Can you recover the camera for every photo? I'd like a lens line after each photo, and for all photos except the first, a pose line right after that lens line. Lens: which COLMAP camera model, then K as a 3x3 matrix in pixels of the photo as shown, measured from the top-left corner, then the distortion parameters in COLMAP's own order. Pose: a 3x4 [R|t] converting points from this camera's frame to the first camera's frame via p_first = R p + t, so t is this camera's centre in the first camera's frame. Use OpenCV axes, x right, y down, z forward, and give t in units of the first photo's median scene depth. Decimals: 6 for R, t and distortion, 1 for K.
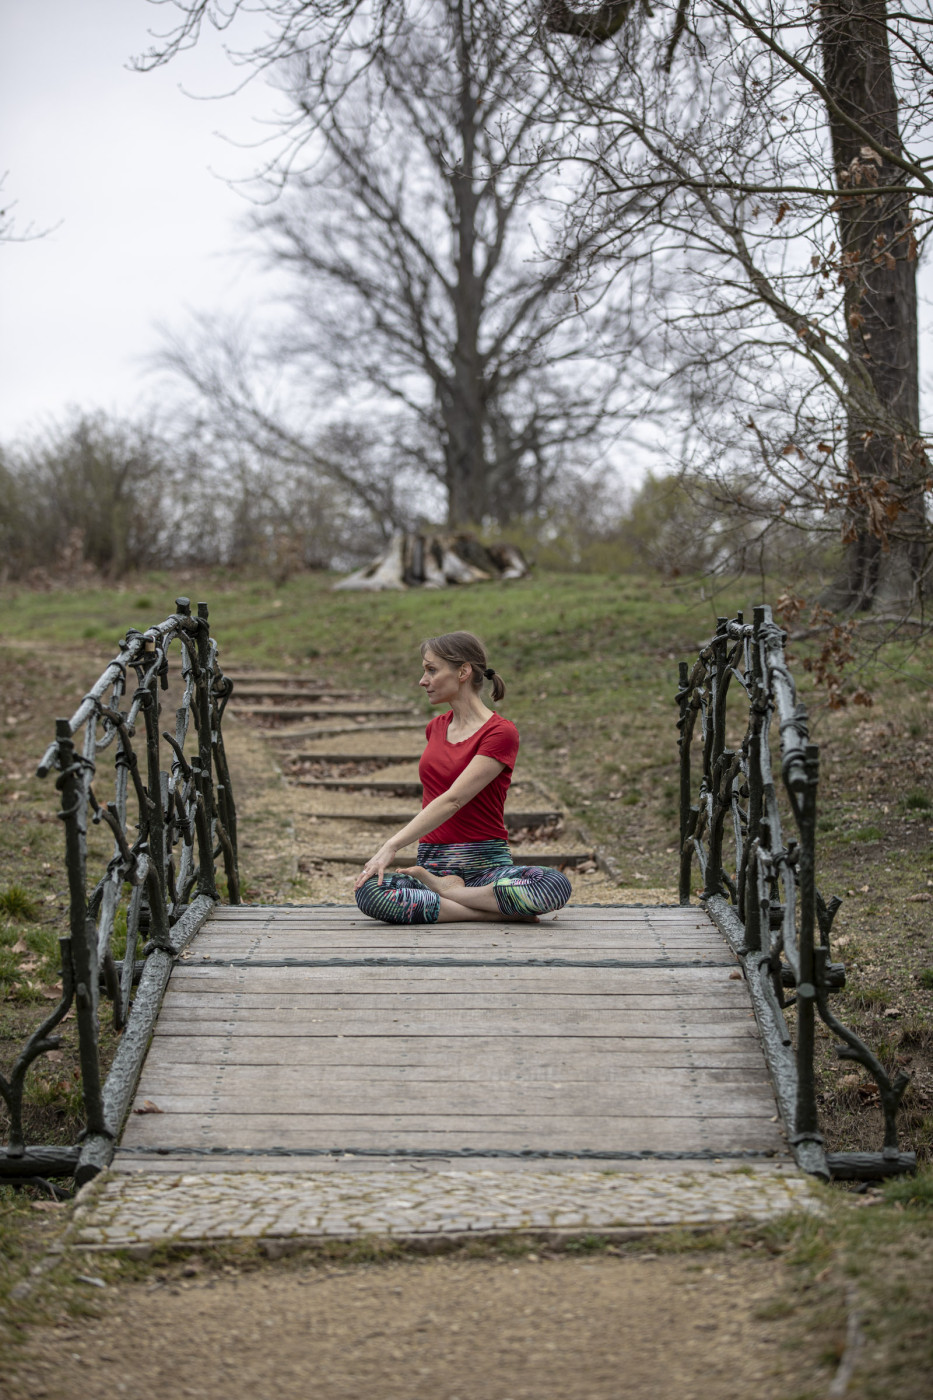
lens RADIAL K [[4548.2, 0, 466.5], [0, 4548.2, 700.0], [0, 0, 1]] dist [-0.001730, 0.559105]
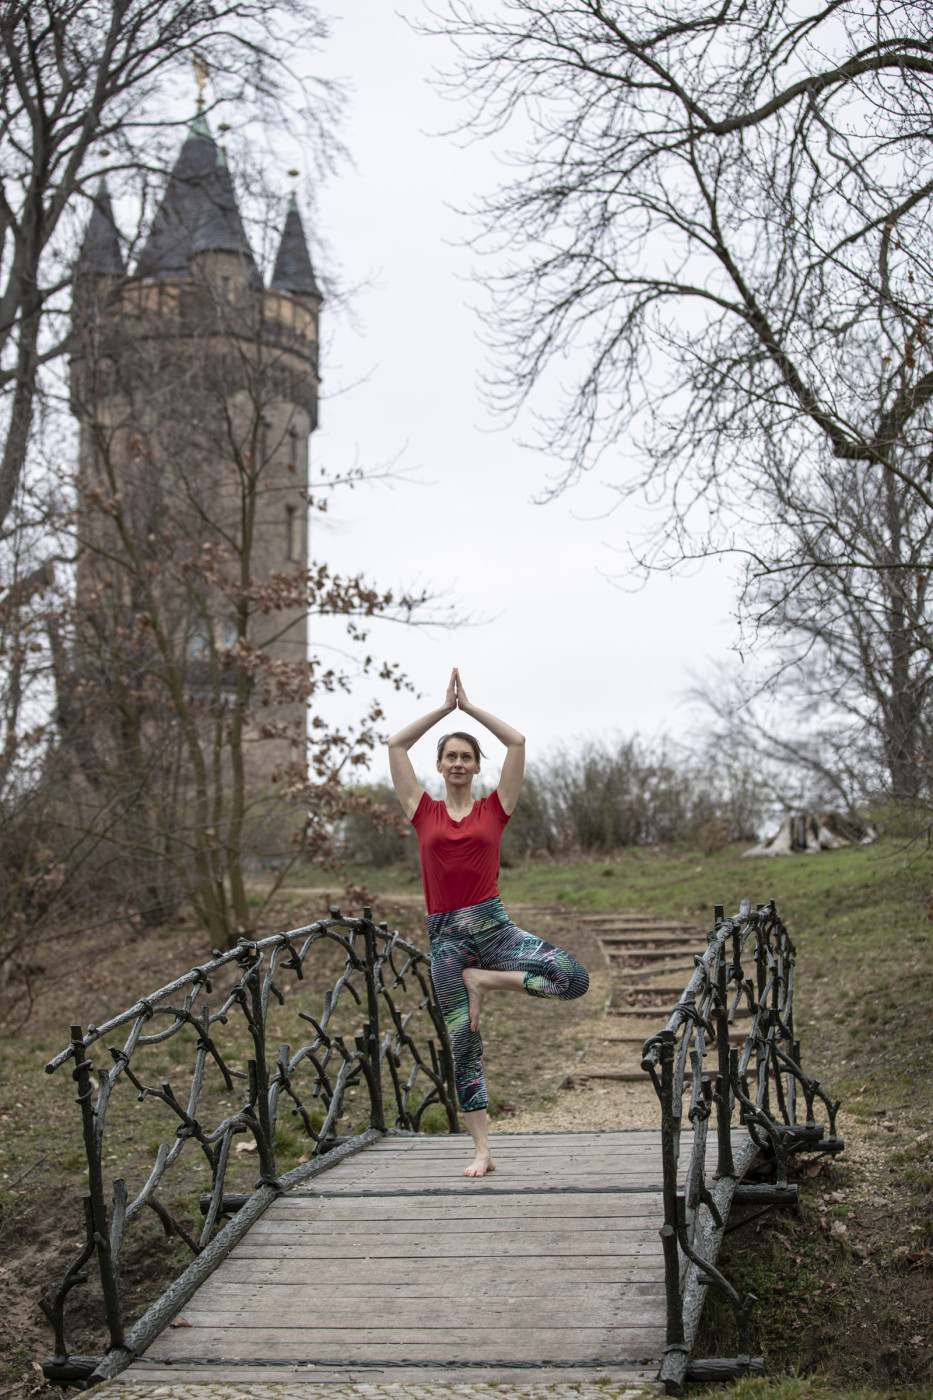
lens RADIAL K [[2990.9, 0, 466.5], [0, 2990.9, 700.0], [0, 0, 1]] dist [-0.319636, 0.288140]
pose [[0.980306, -0.048955, -0.191319, 0.156833], [0.035460, 0.996676, -0.073339, -0.019035], [0.194274, 0.065110, 0.978784, 0.174861]]
